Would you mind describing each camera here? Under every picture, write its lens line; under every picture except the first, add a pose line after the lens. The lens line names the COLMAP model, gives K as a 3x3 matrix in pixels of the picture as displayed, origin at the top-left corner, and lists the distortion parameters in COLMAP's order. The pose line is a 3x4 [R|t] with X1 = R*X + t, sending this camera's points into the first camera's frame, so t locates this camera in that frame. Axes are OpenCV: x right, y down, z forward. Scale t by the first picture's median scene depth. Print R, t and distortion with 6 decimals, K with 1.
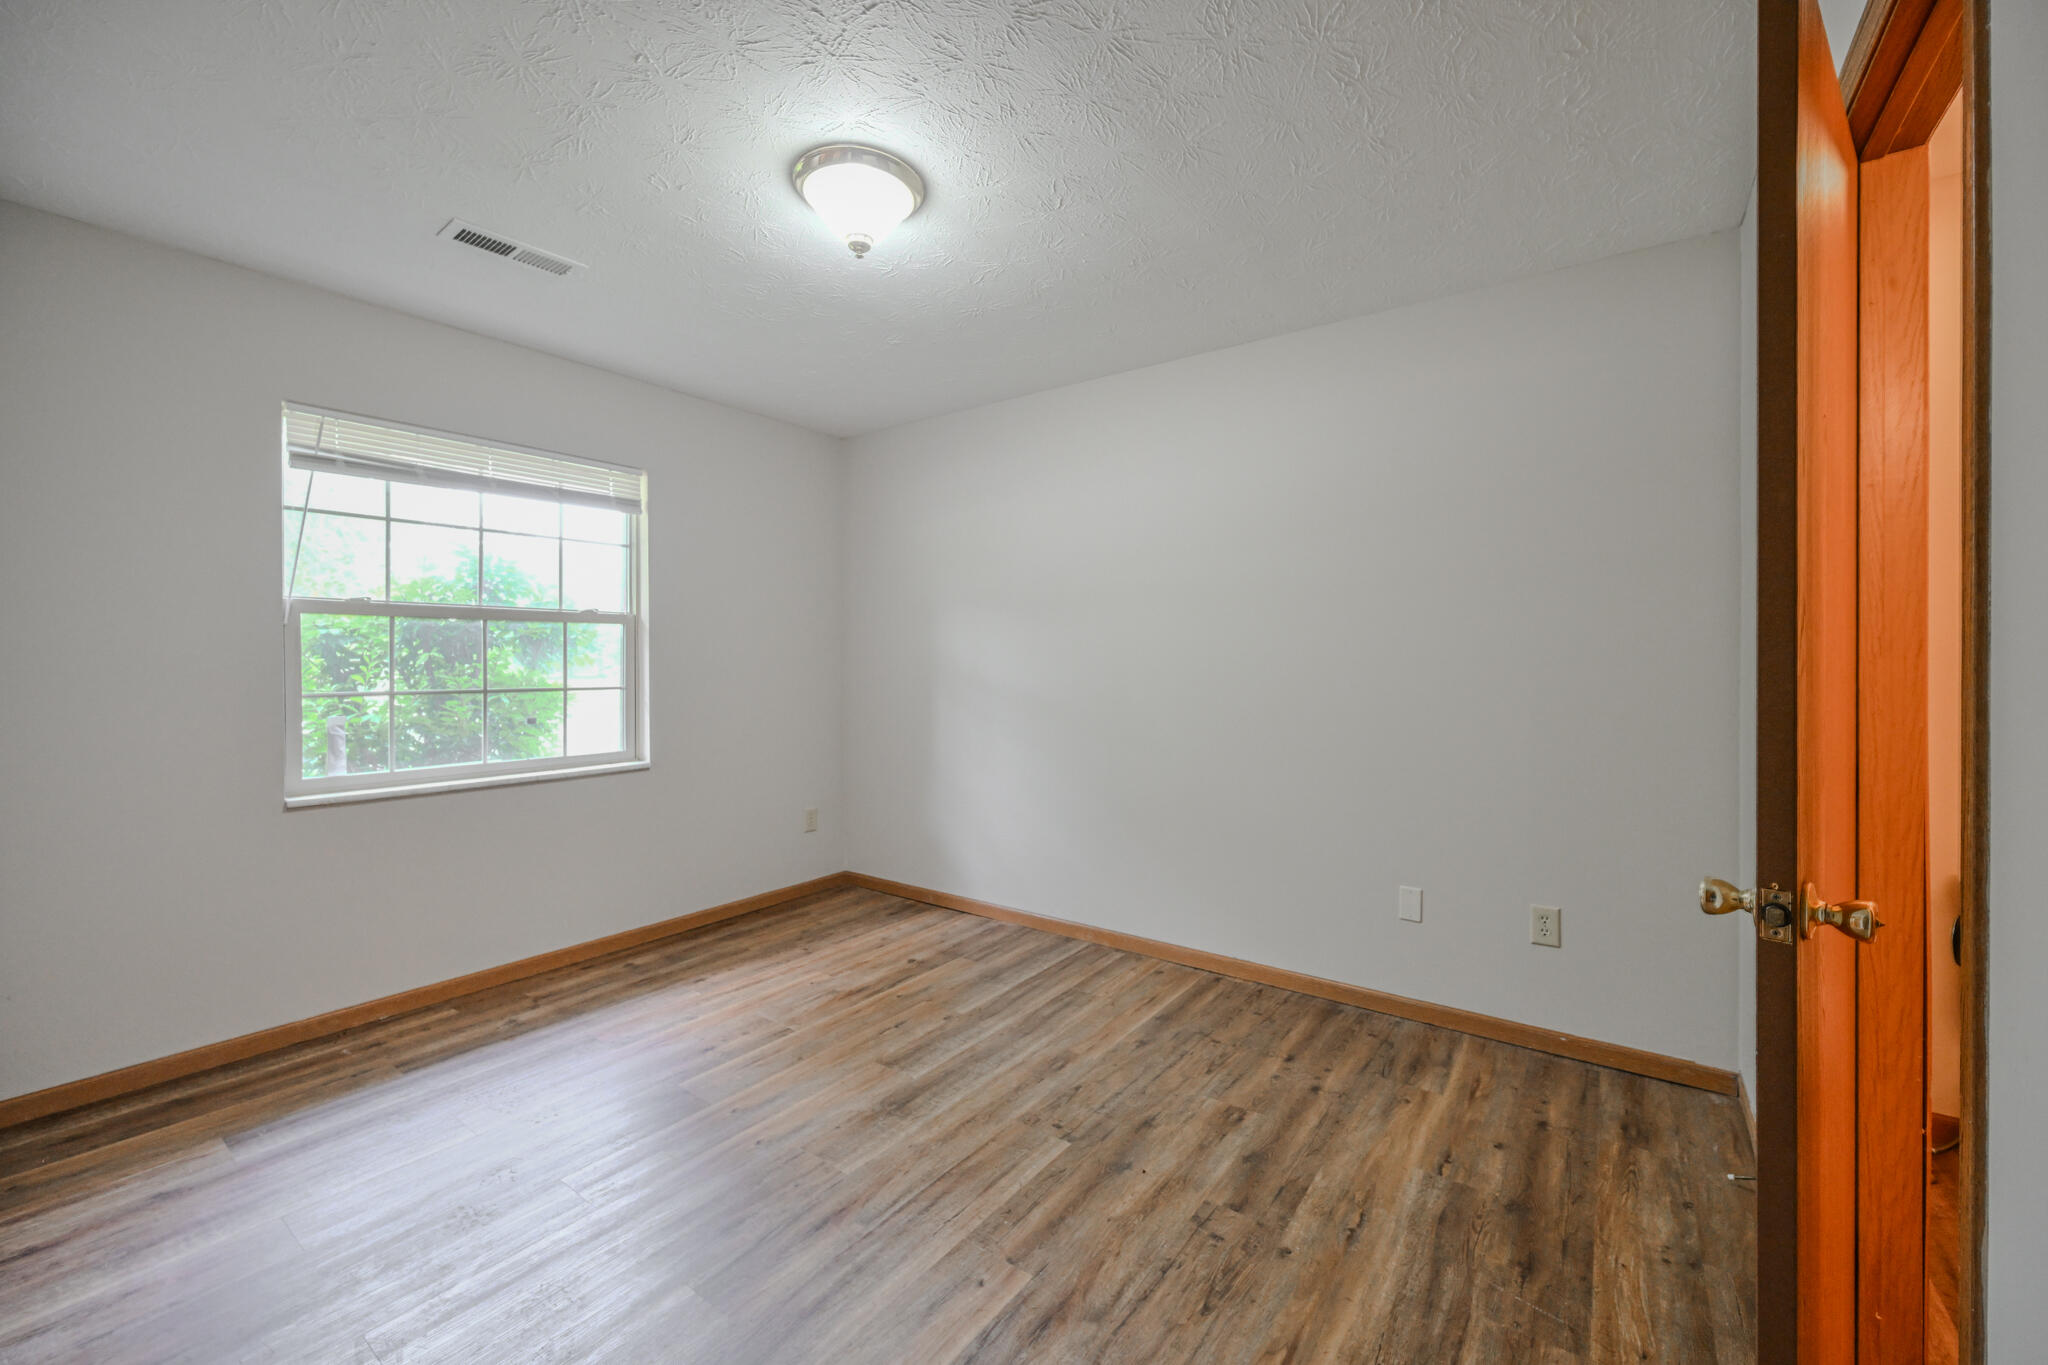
lens RADIAL K [[826.1, 0, 1036.9], [0, 826.1, 648.6], [0, 0, 1]] dist [-0.001193, 0.000857]
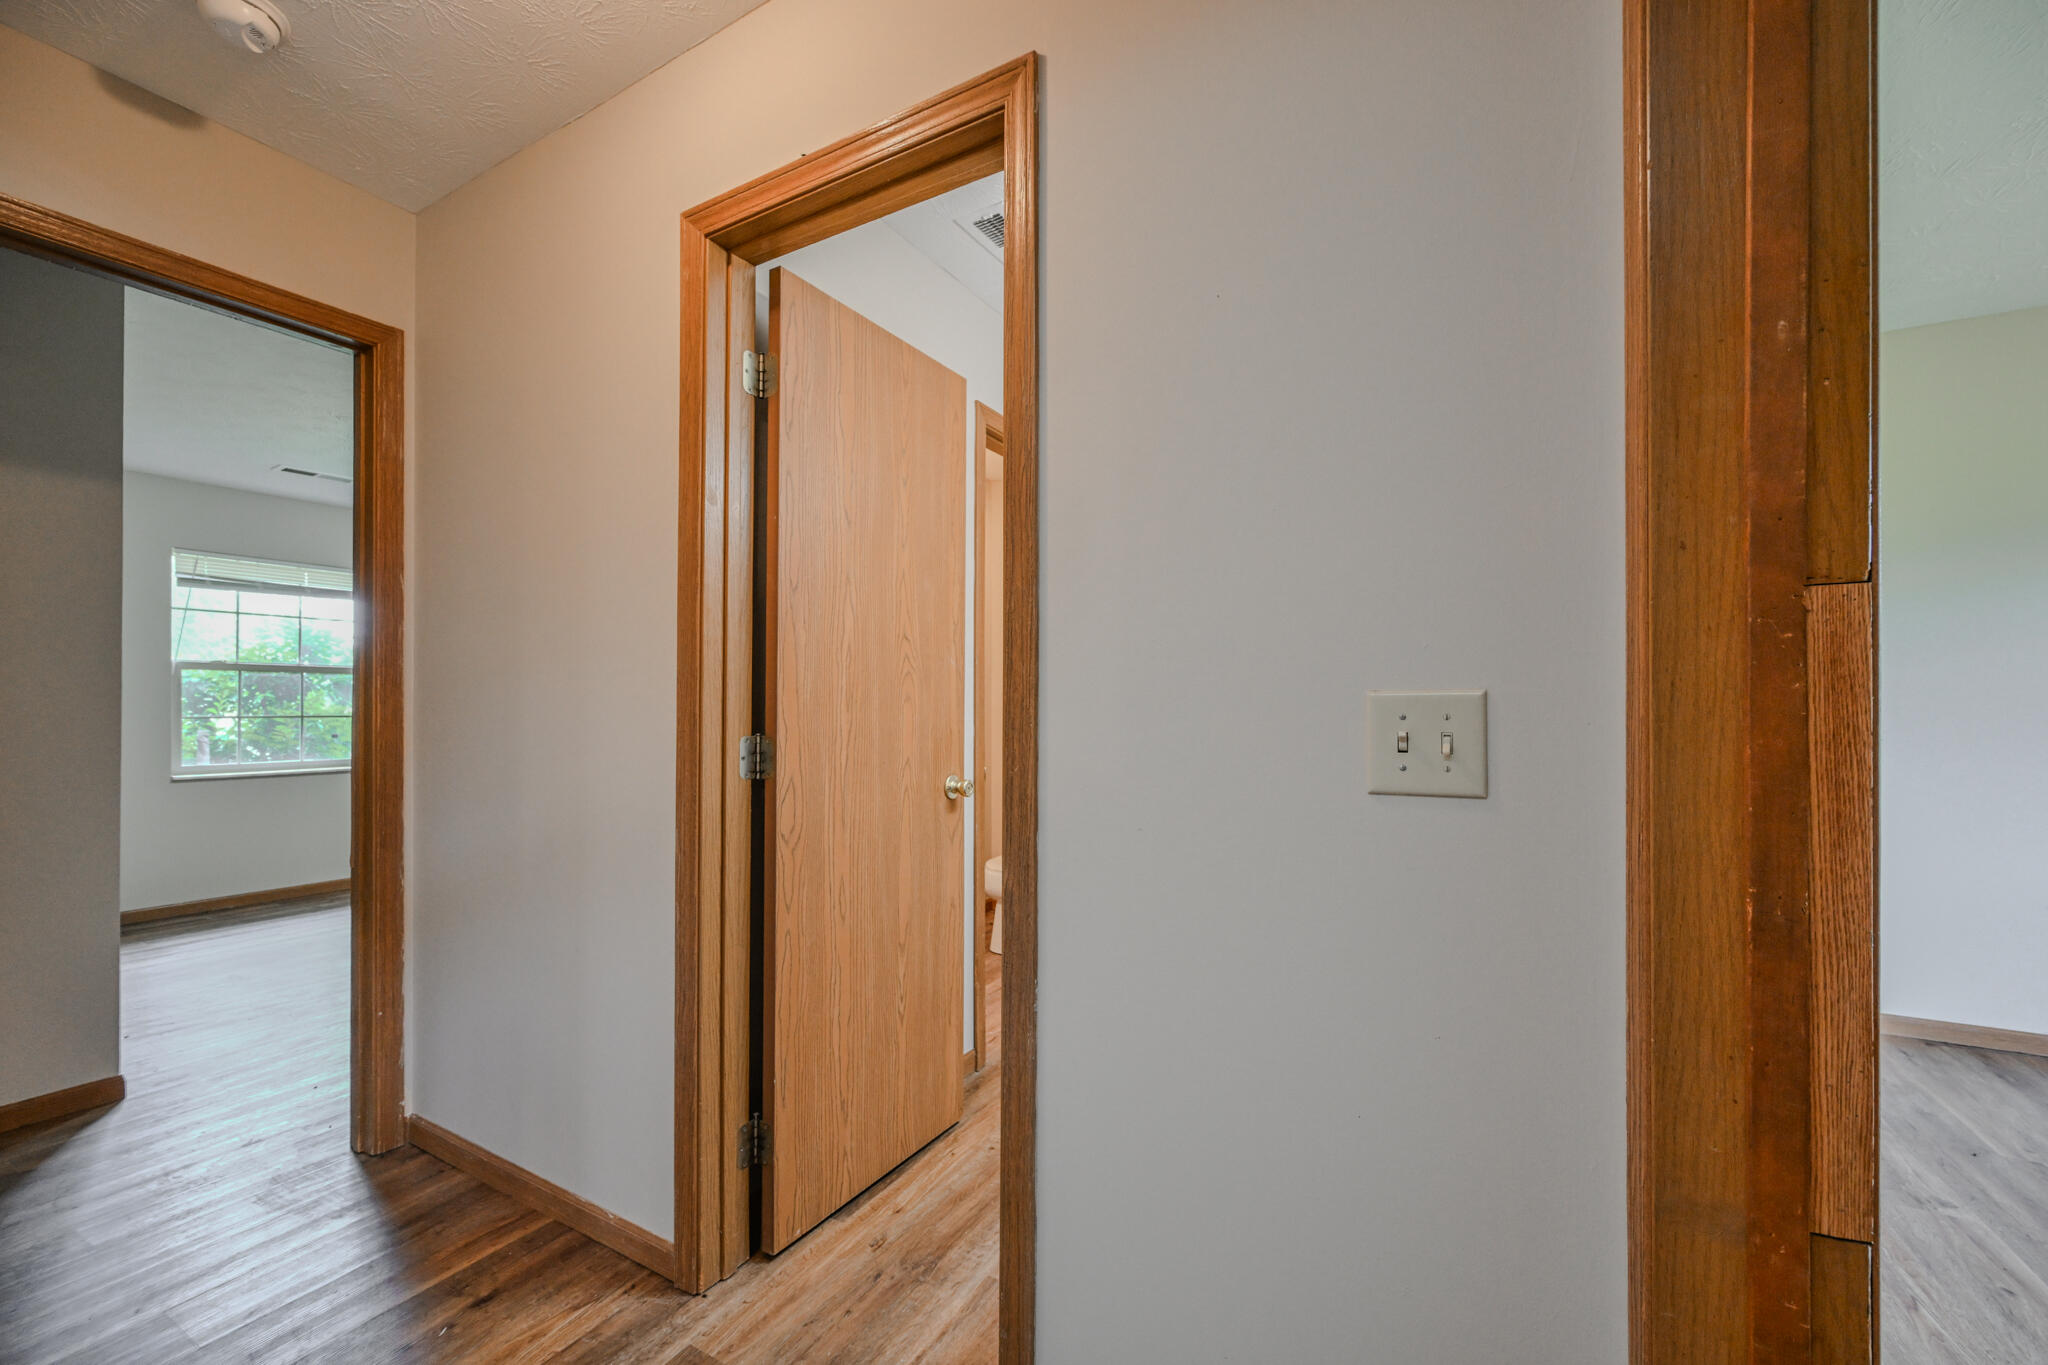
lens RADIAL K [[826.1, 0, 1040.8], [0, 826.1, 692.6], [0, 0, 1]] dist [-0.001193, 0.000857]
pose [[0.992723, 0.002595, 0.120390, 0.600935], [-0.001505, 0.999957, -0.009144, 0.016714], [-0.120409, 0.008896, 0.992685, -0.817944]]
